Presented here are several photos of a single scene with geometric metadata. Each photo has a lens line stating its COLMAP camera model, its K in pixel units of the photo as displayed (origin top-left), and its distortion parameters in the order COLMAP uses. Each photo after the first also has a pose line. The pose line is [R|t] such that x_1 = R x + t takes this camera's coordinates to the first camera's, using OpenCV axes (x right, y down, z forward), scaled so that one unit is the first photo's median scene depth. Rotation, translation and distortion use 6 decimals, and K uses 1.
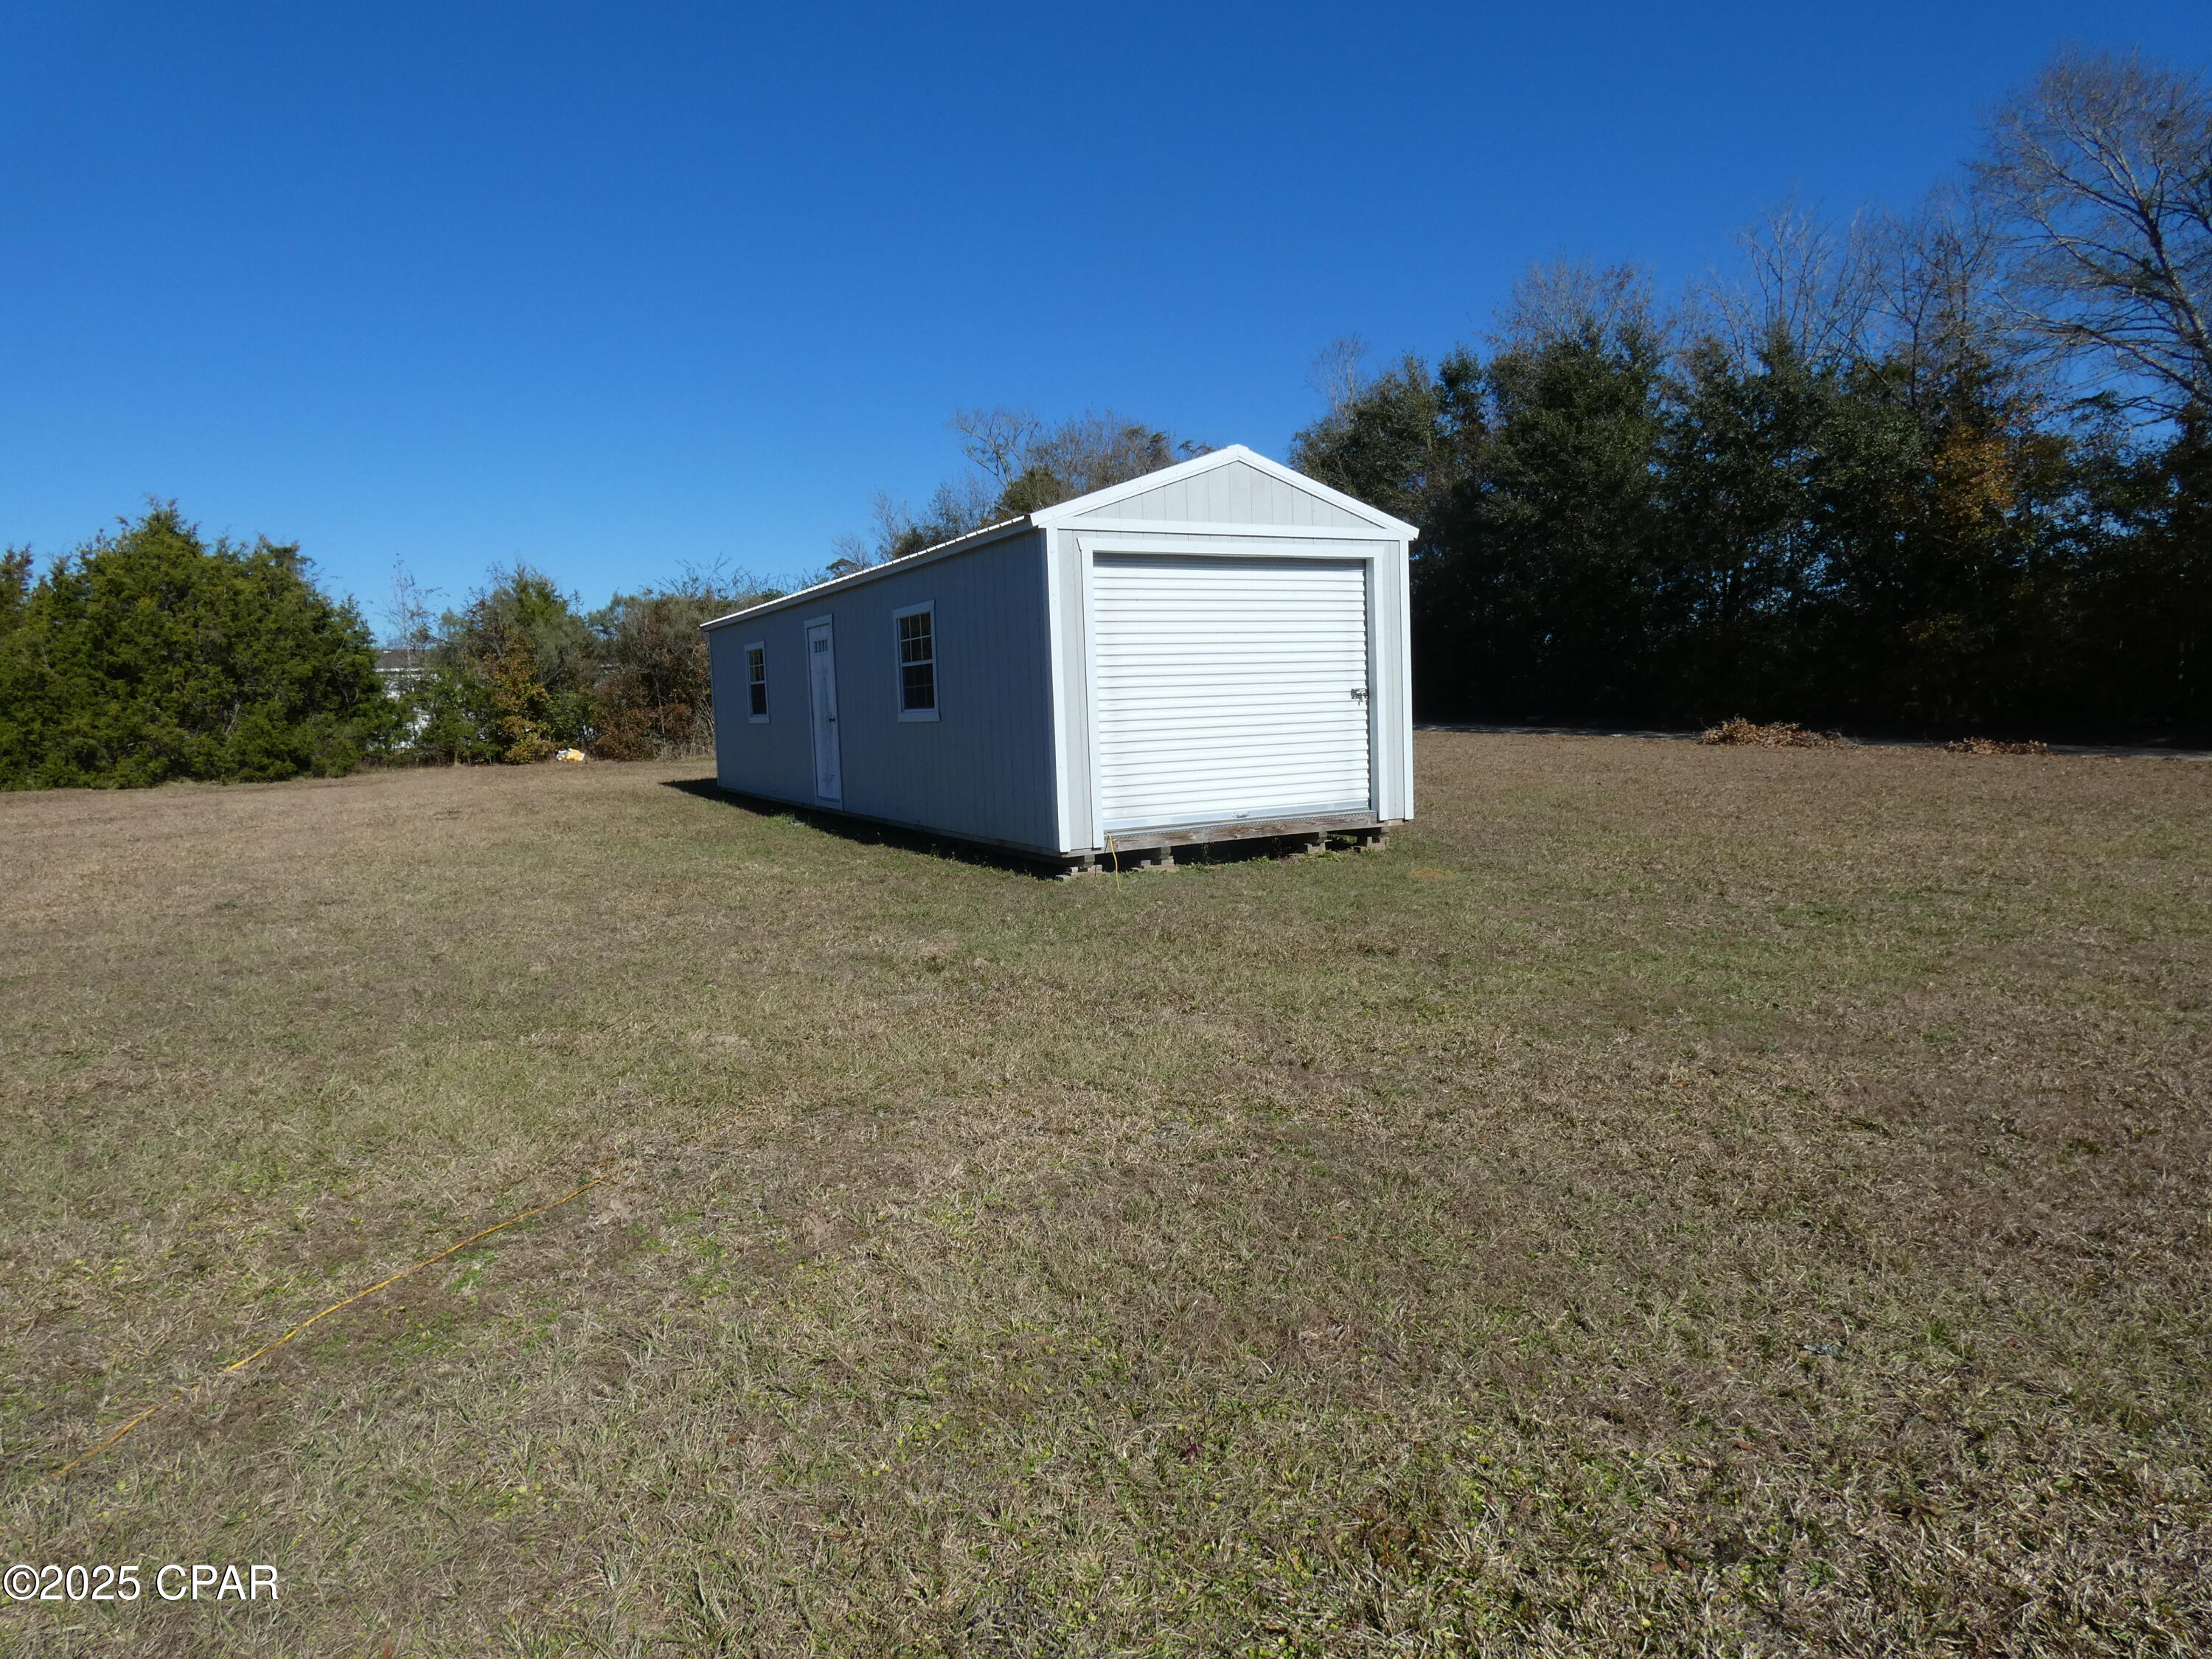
lens RADIAL K [[1315.3, 0, 1110.2], [0, 1315.3, 826.4], [0, 0, 1]] dist [-0.010351, -0.000106]
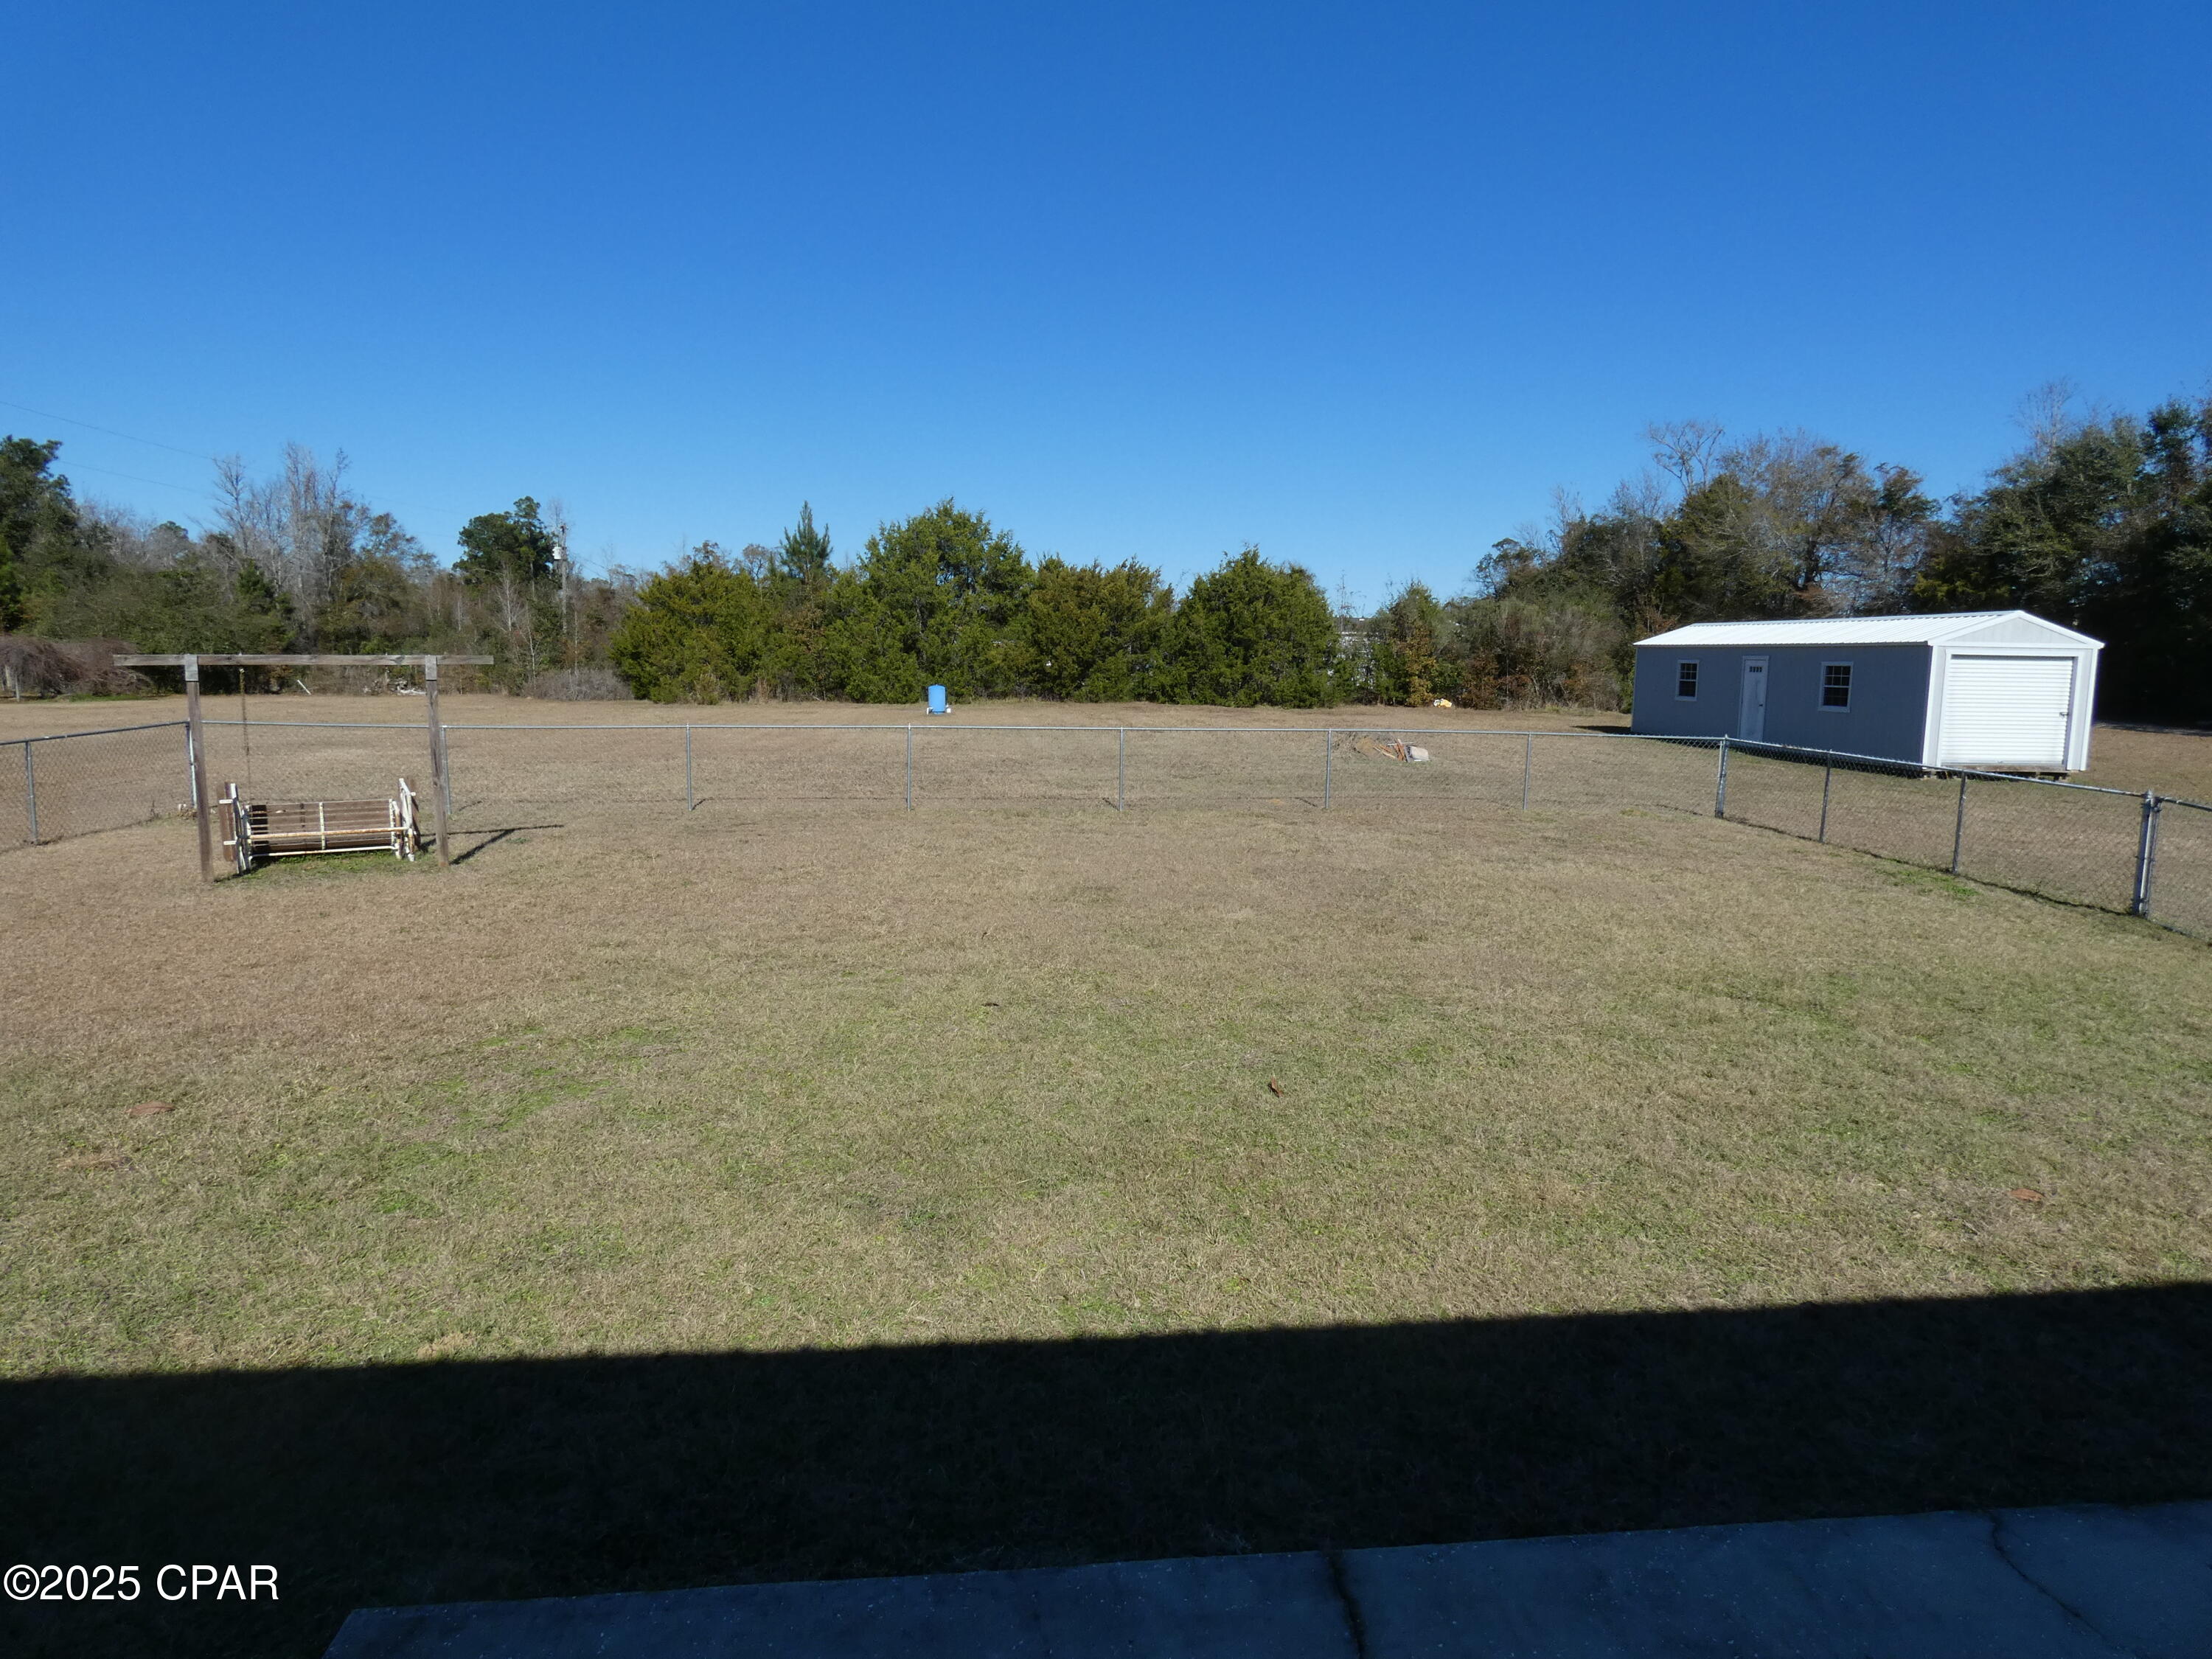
lens RADIAL K [[1341.6, 0, 1106.0], [0, 1341.6, 829.5], [0, 0, 1]] dist [-0.002391, 0.001460]
pose [[0.919689, 0.102692, -0.378980, -0.178592], [-0.087527, 0.994525, 0.057079, 0.045479], [0.382767, -0.019324, 0.923643, -0.732000]]
